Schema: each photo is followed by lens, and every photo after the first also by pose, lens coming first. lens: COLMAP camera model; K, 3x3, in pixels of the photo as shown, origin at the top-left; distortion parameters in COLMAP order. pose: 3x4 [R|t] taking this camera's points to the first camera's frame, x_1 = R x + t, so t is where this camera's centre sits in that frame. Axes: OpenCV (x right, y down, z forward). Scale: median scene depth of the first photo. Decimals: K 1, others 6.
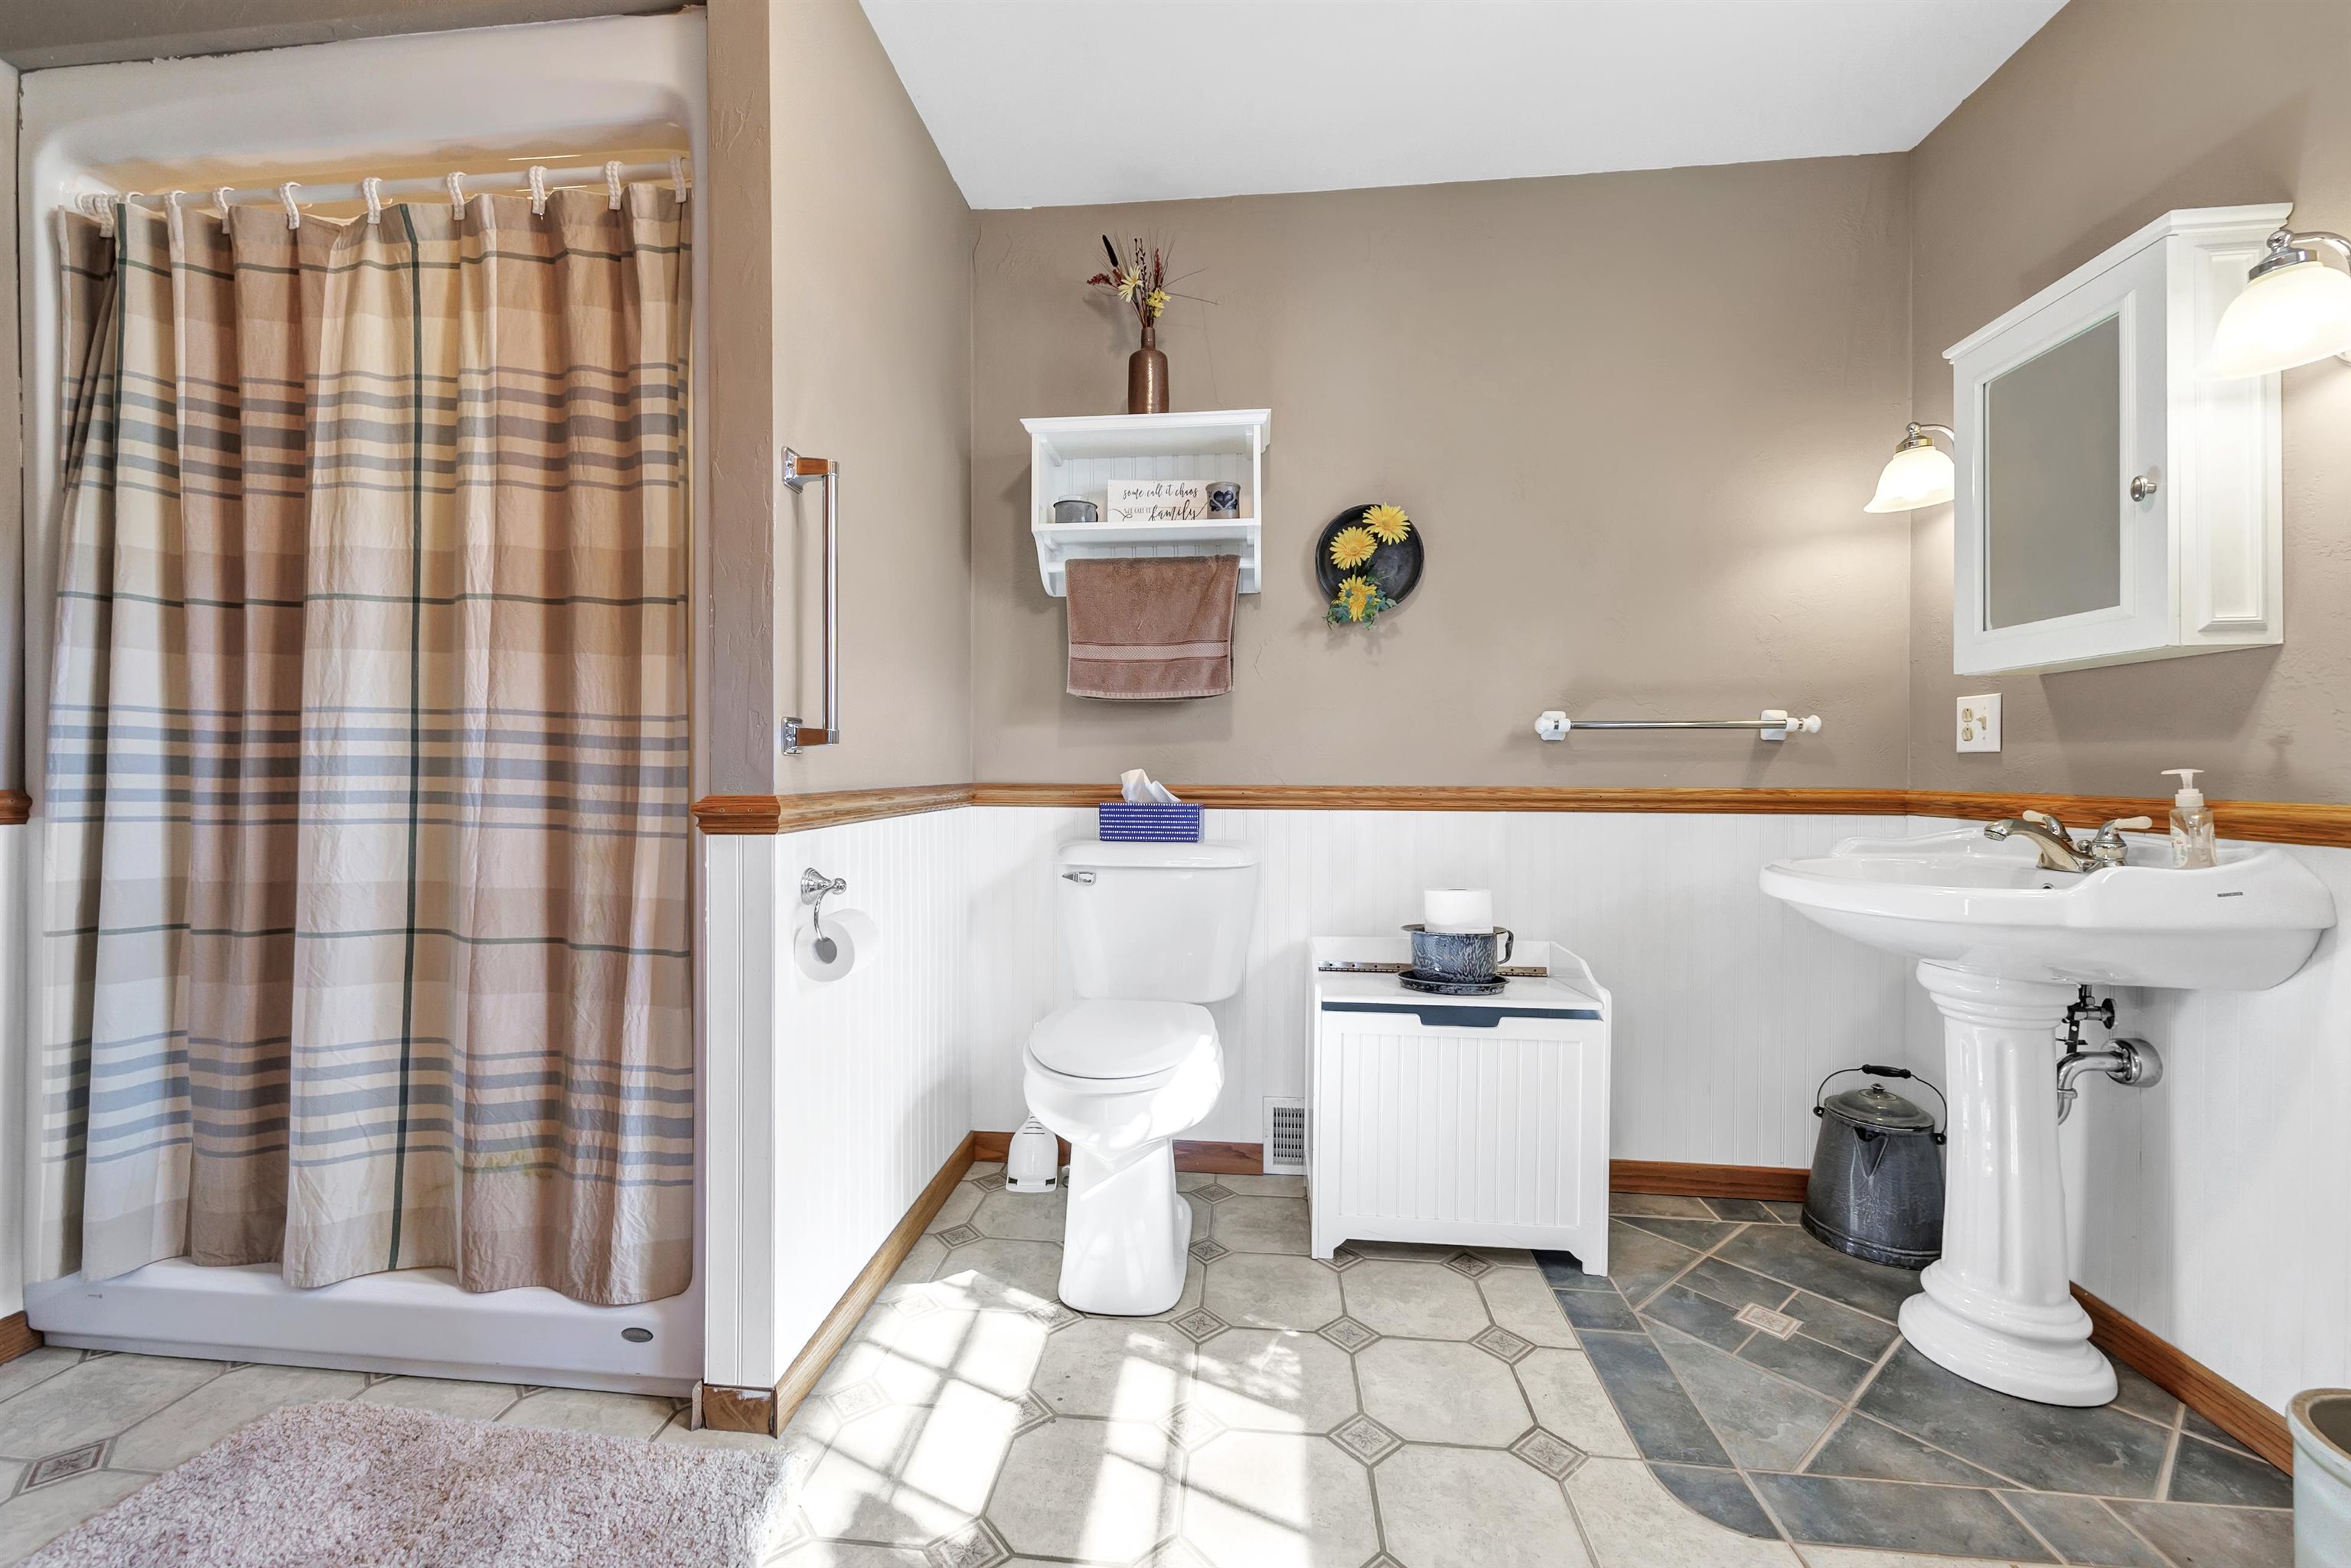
lens RADIAL K [[946.7, 0, 1169.7], [0, 946.7, 767.6], [0, 0, 1]] dist [-0.002279, 0.000422]
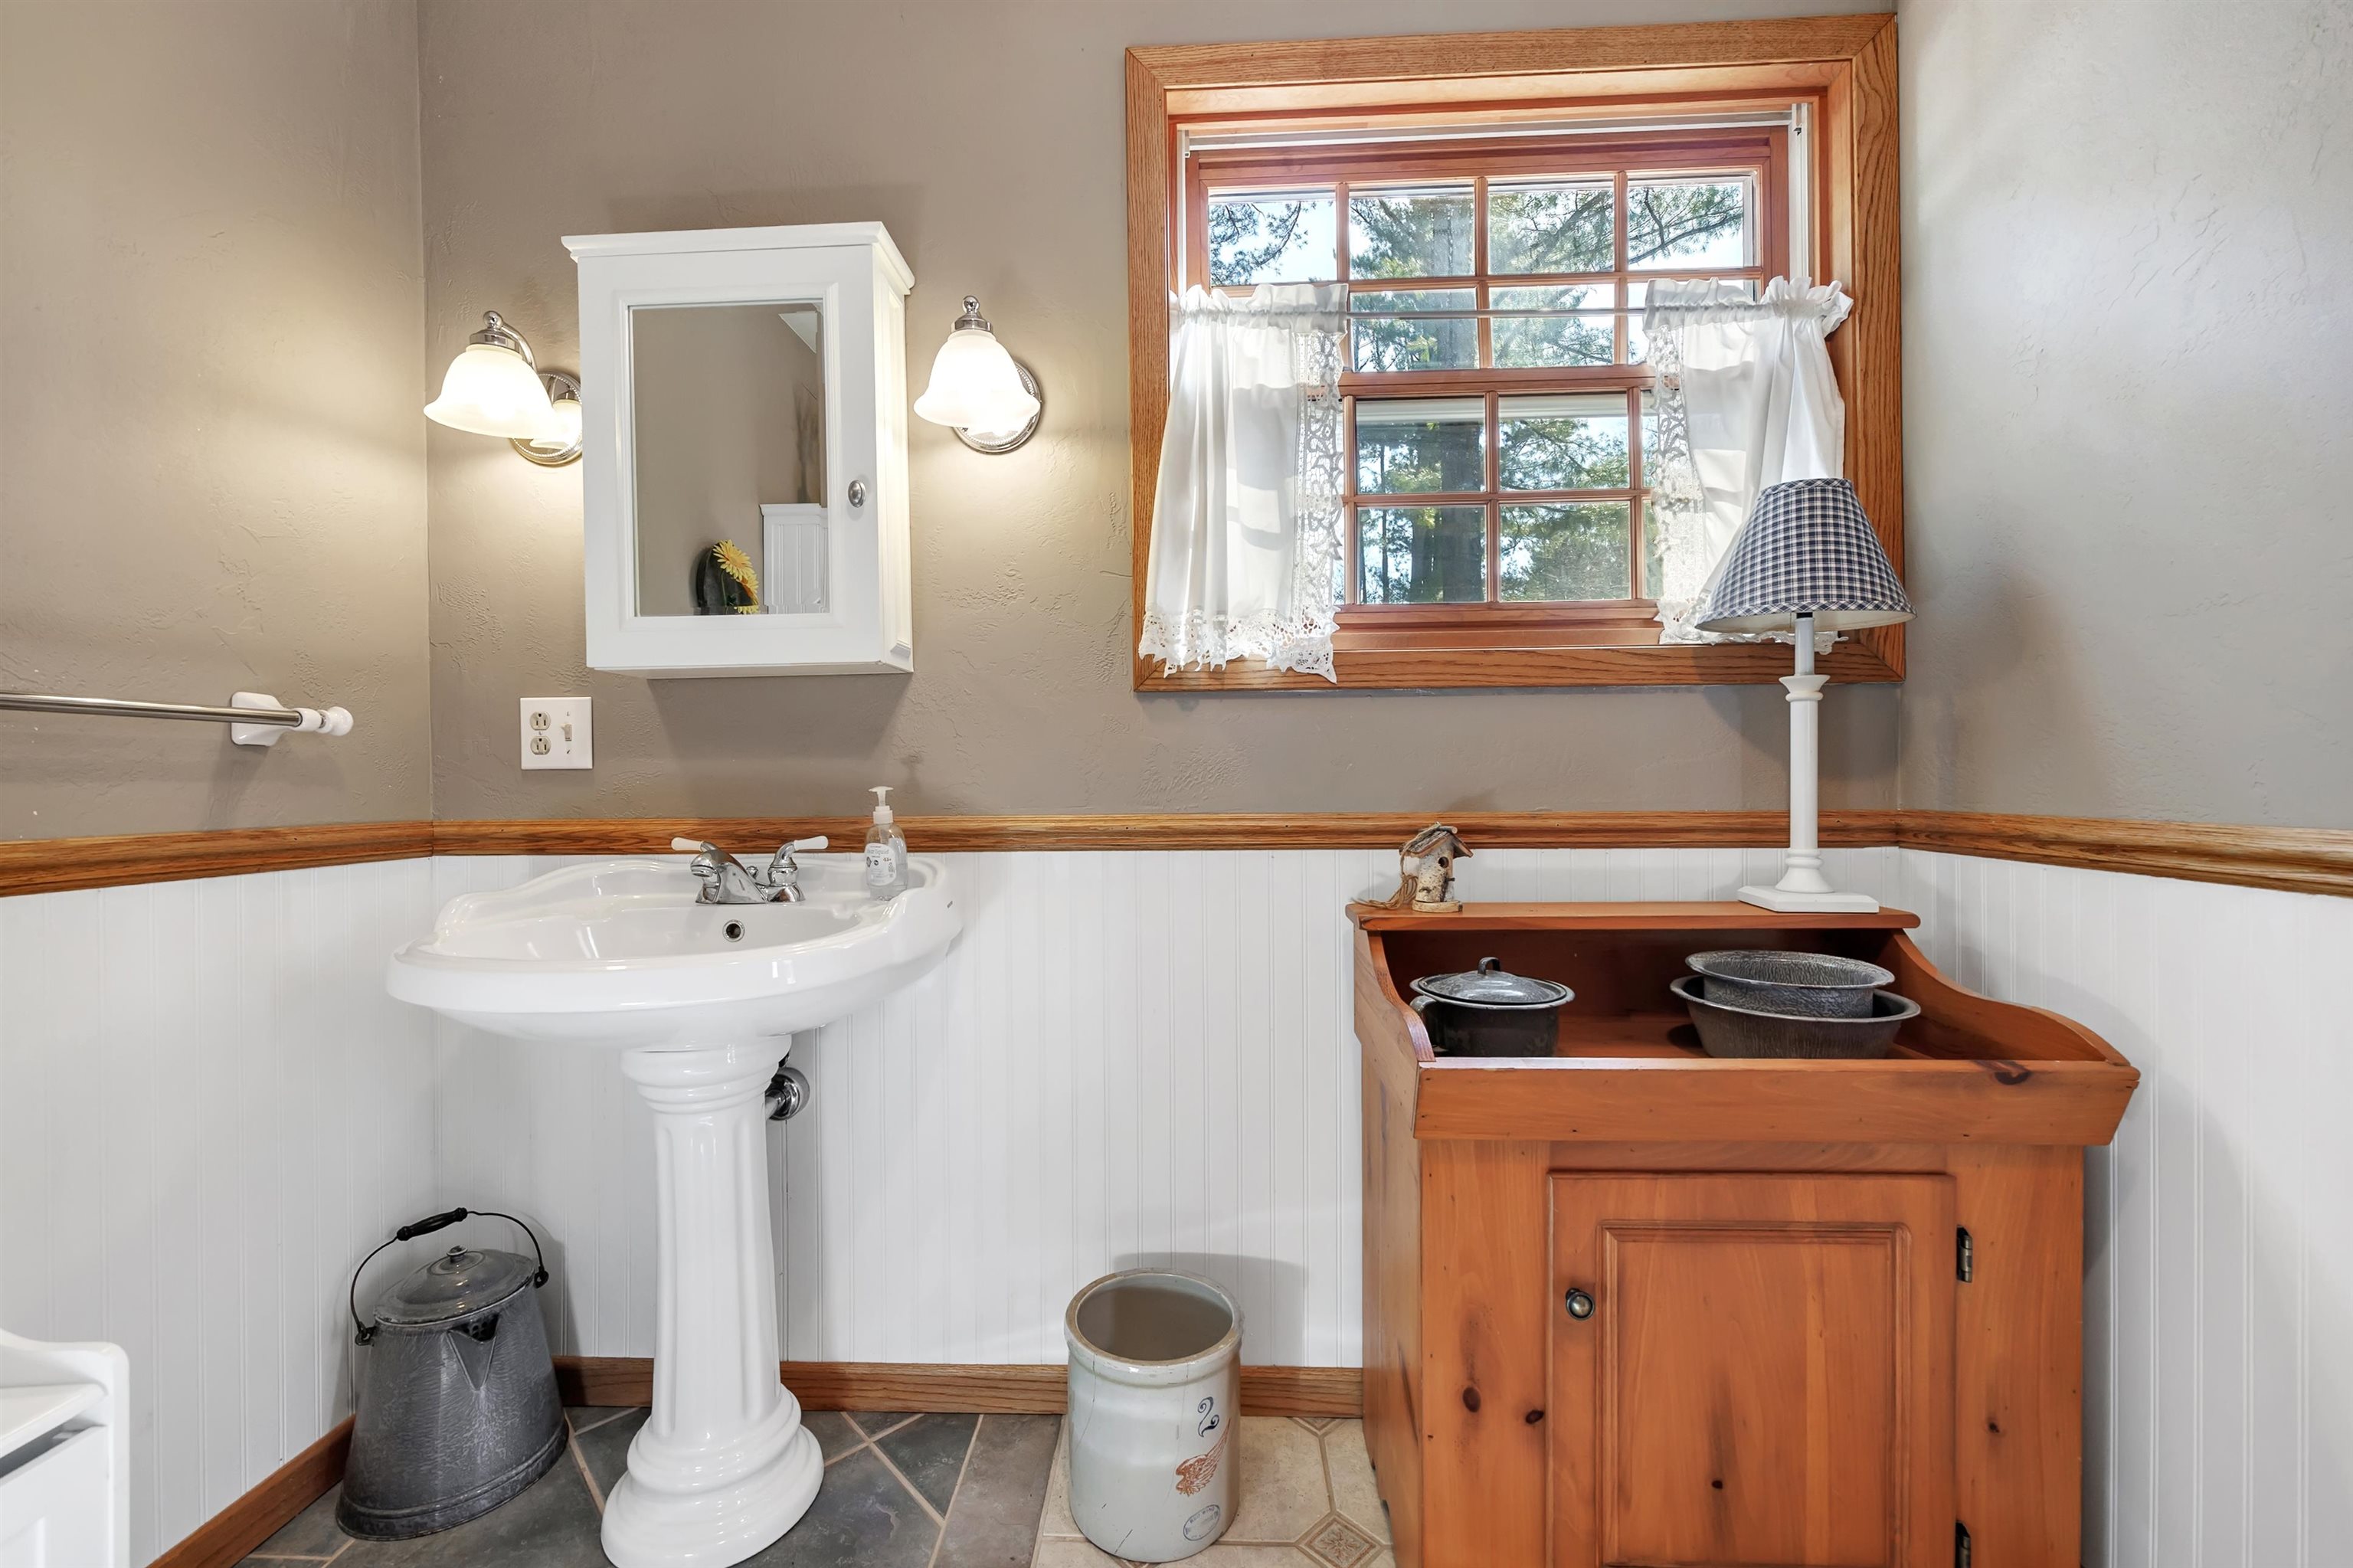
lens RADIAL K [[947.6, 0, 1168.9], [0, 947.6, 789.1], [0, 0, 1]] dist [-0.002279, 0.000422]
pose [[-0.051988, -0.009092, 0.998606, 0.036855], [0.012110, 0.999879, 0.009734, -0.001184], [-0.998574, 0.012599, -0.051871, 0.564287]]
